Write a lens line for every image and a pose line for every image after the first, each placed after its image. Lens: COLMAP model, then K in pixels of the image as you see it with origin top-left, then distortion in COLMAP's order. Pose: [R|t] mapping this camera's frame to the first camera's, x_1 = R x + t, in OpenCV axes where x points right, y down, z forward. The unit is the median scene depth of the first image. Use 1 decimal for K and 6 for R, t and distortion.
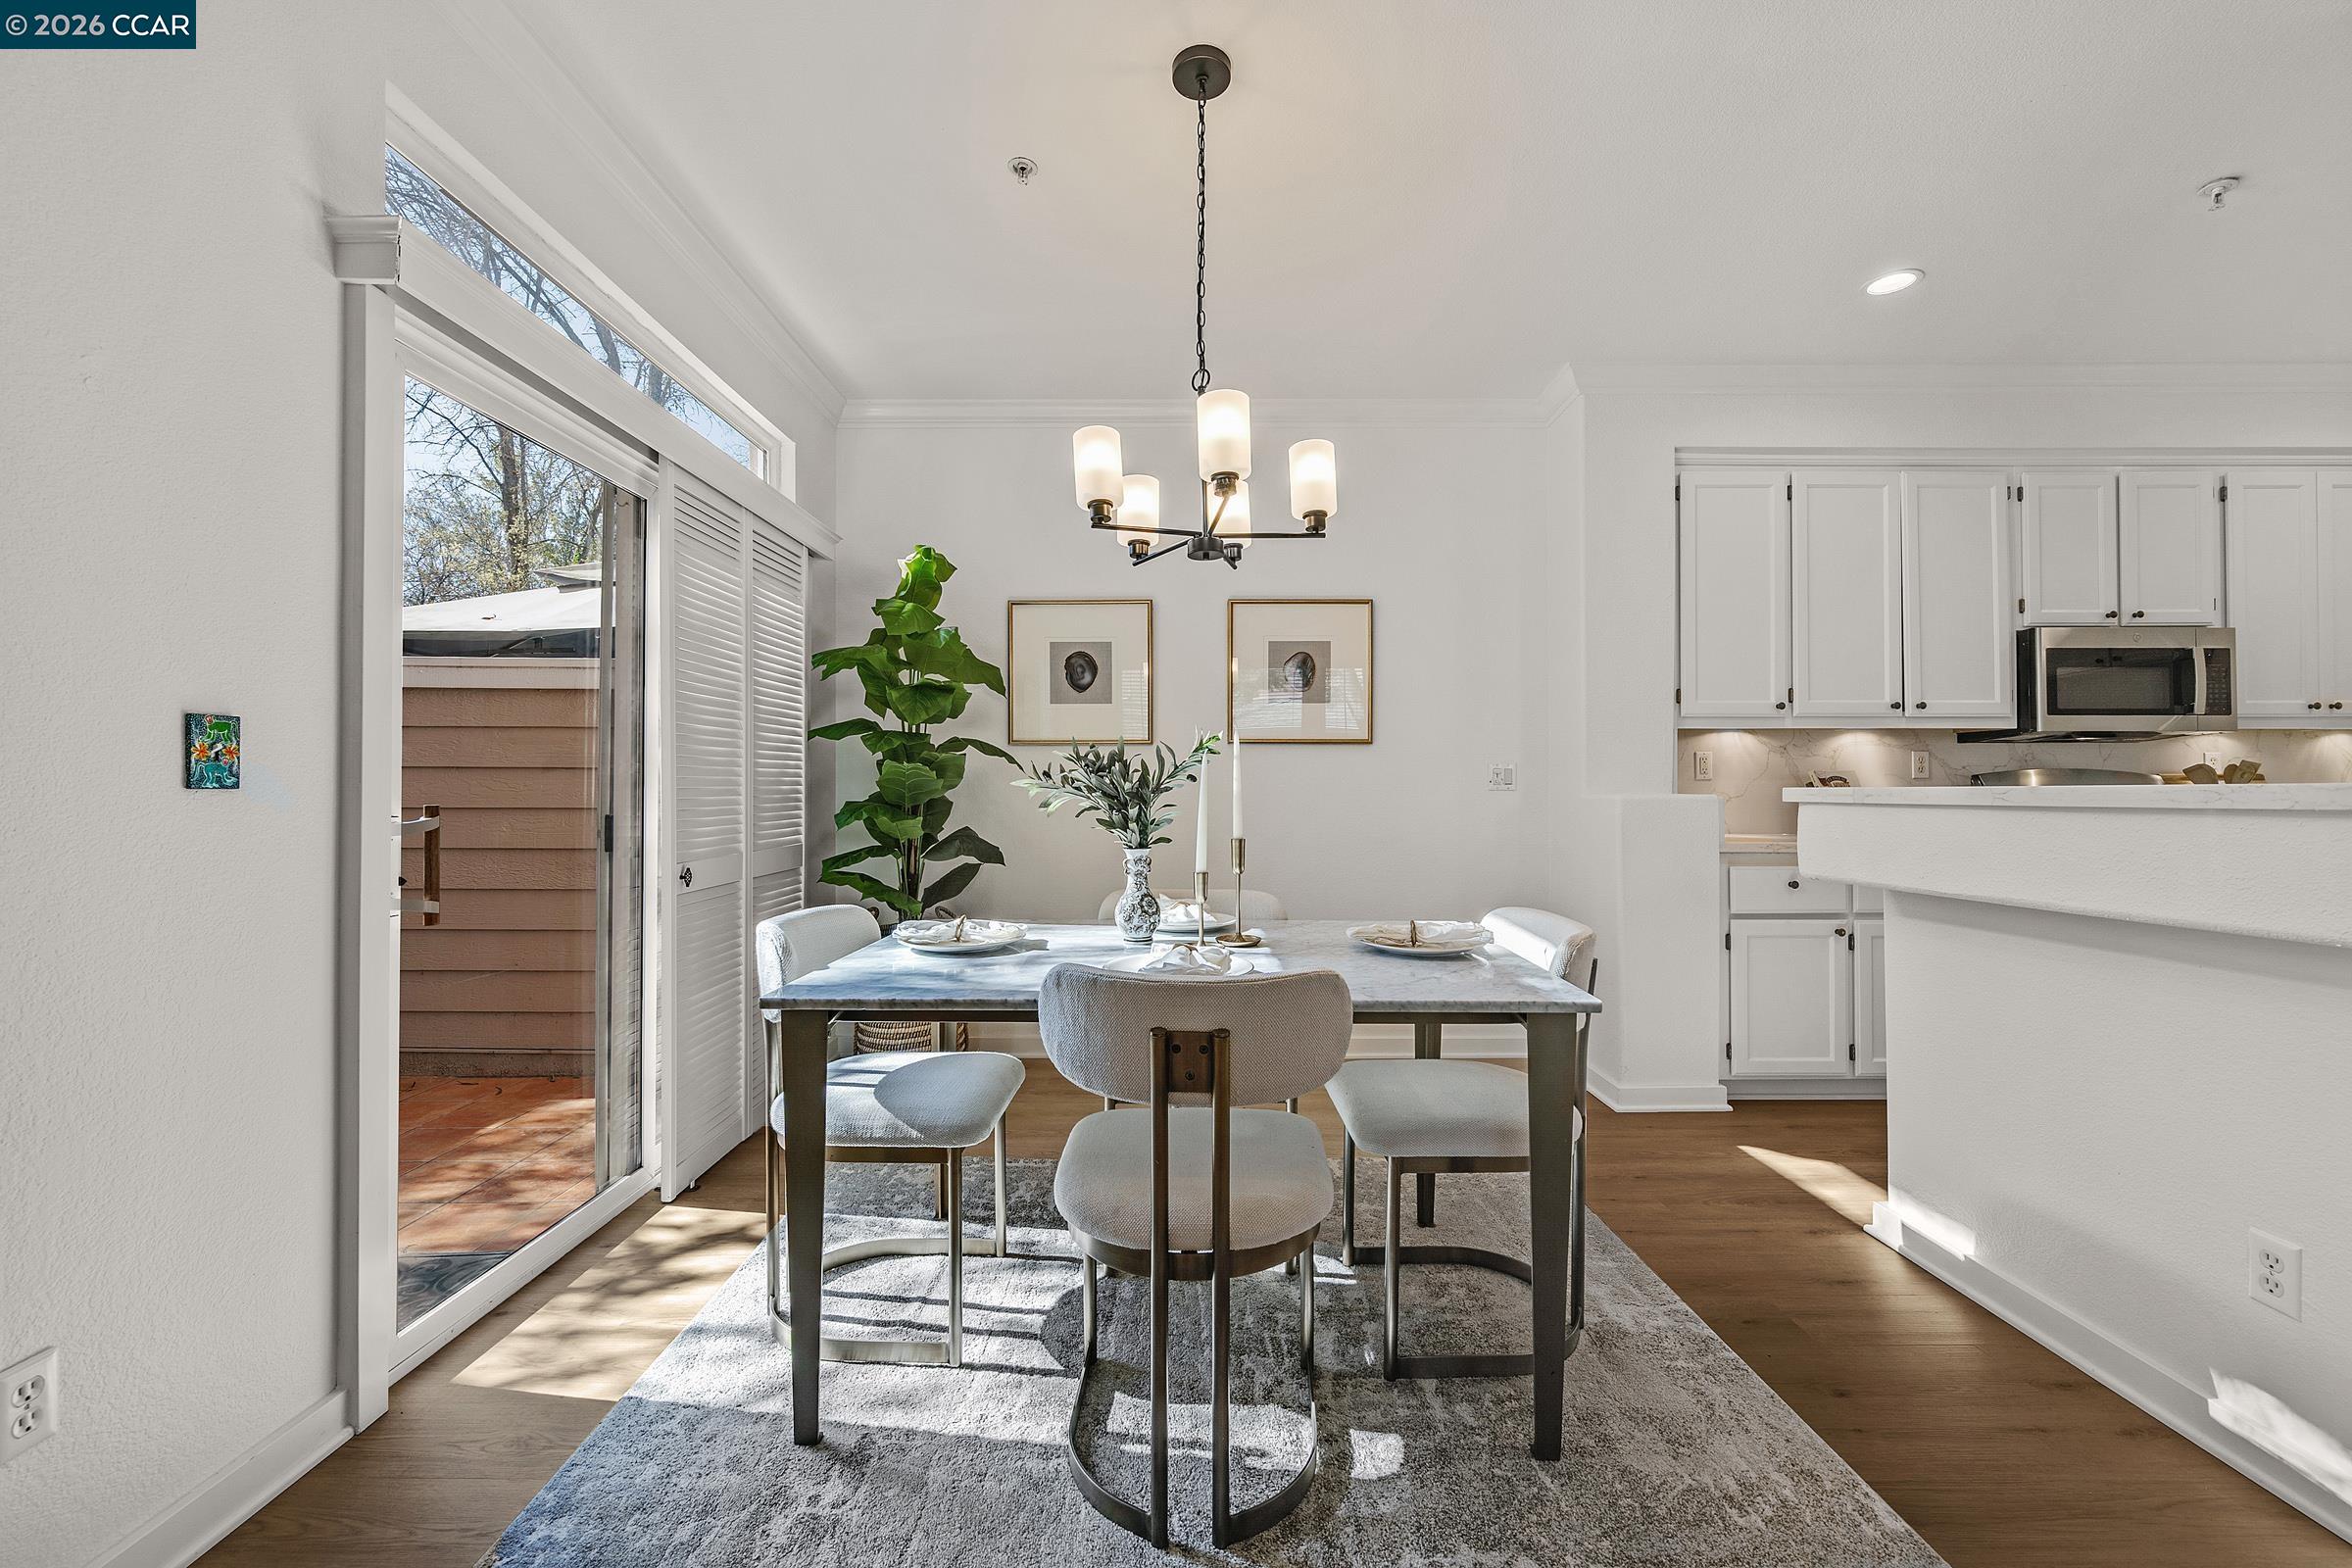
lens RADIAL K [[938.0, 0, 1177.2], [0, 938.0, 785.3], [0, 0, 1]] dist [-0.002959, -0.000294]
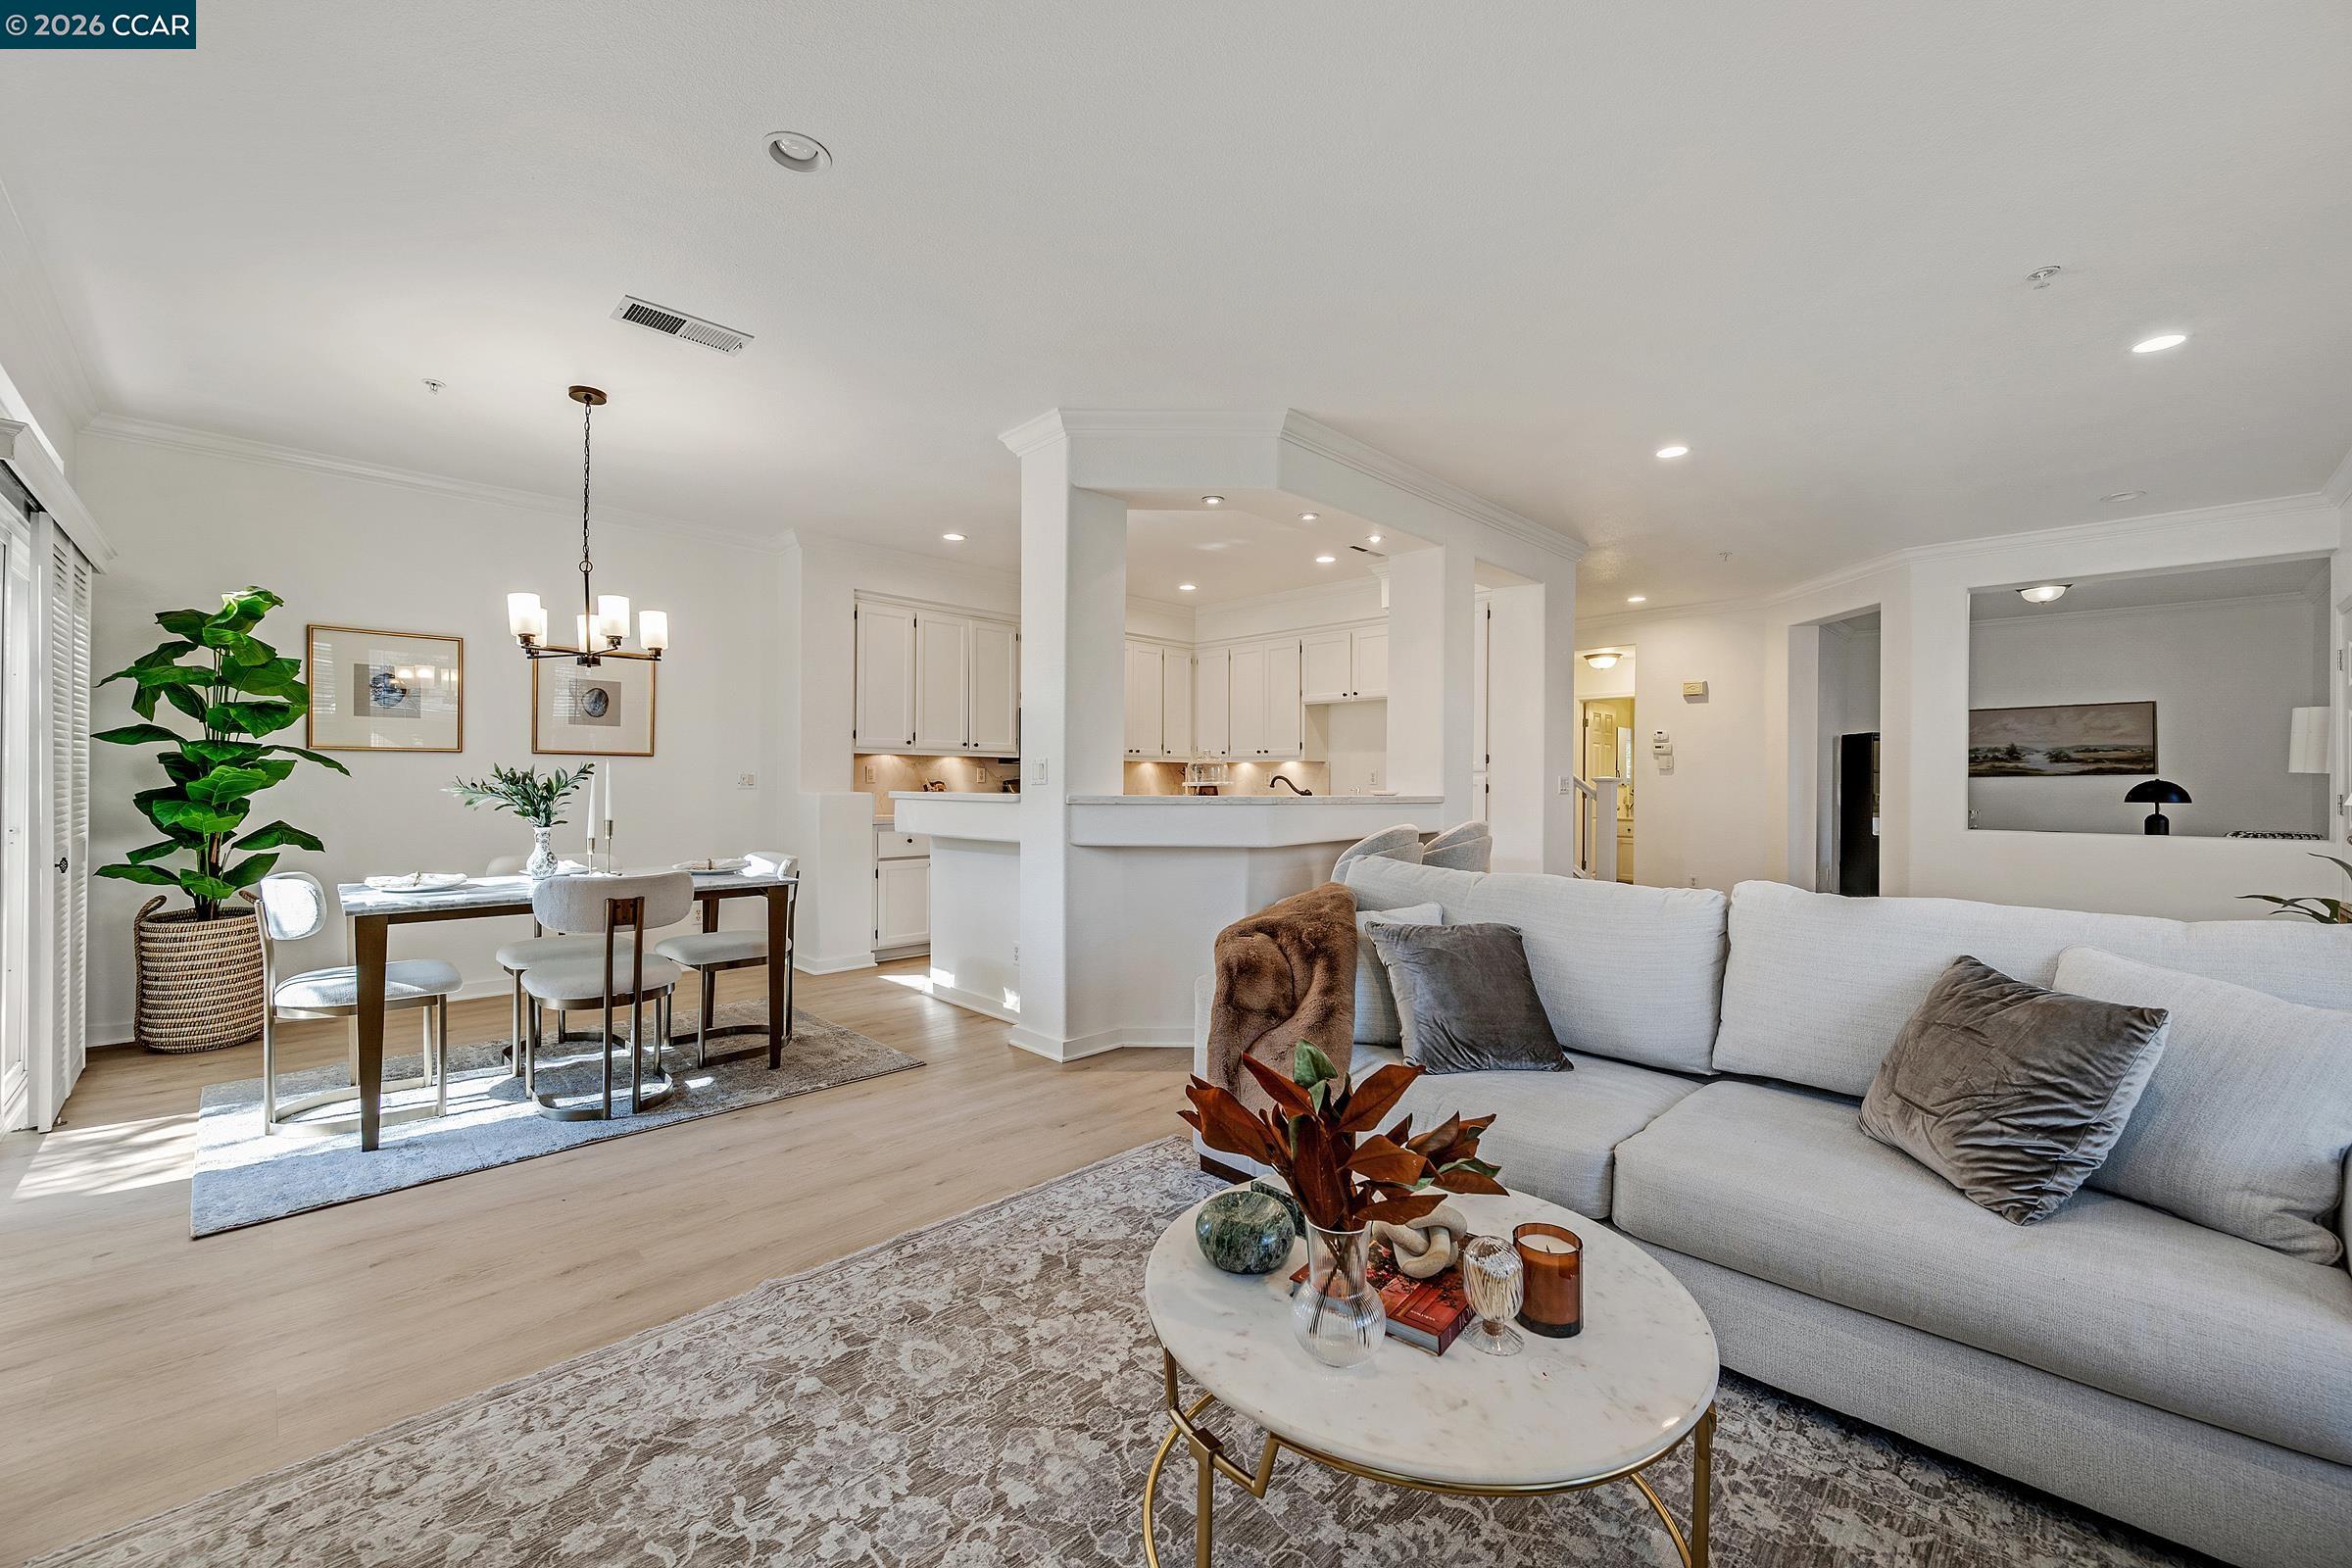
lens RADIAL K [[938.0, 0, 1177.2], [0, 938.0, 785.3], [0, 0, 1]] dist [-0.002959, -0.000294]
pose [[0.710515, 0.003033, 0.703675, -0.358406], [-0.012039, 0.999897, 0.007845, -0.032873], [-0.703579, -0.014046, 0.710478, -0.901508]]
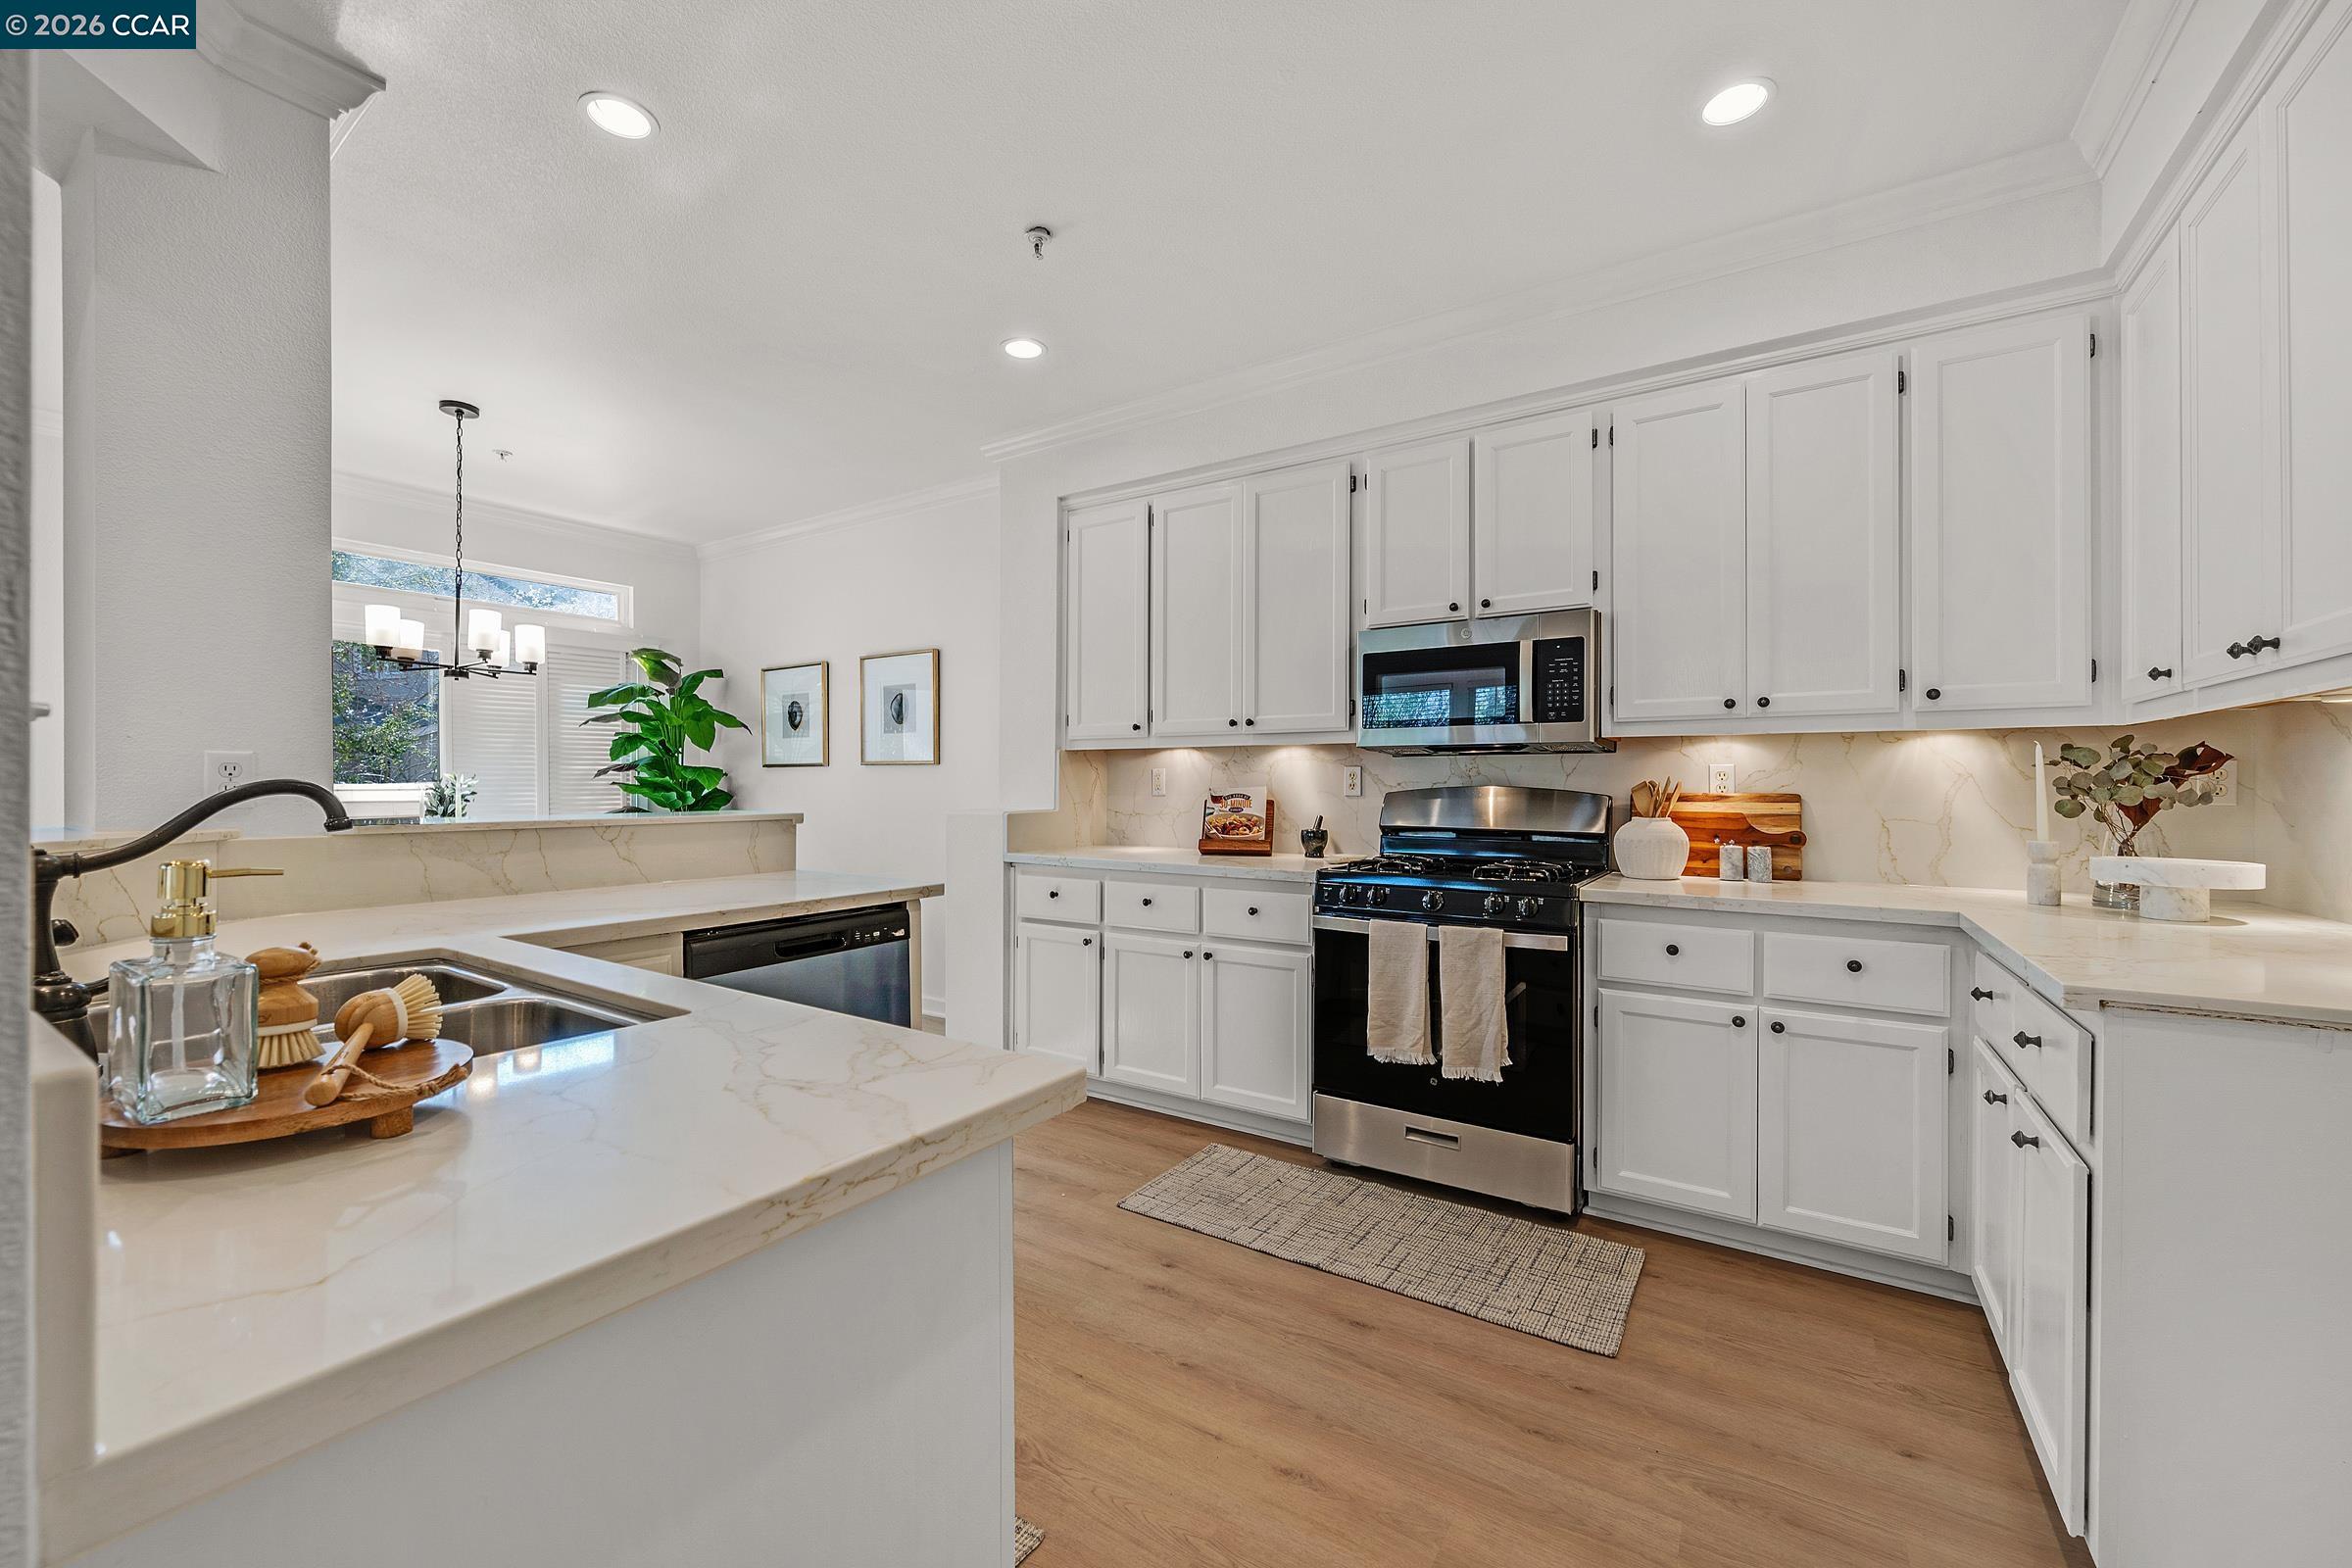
lens RADIAL K [[934.1, 0, 1131.9], [0, 934.1, 783.4], [0, 0, 1]] dist [0.000450, -0.000009]
pose [[0.823487, 0.002070, -0.567331, 1.751395], [0.003646, 0.999953, 0.008942, -0.044213], [0.567323, -0.009432, 0.823441, 0.189011]]
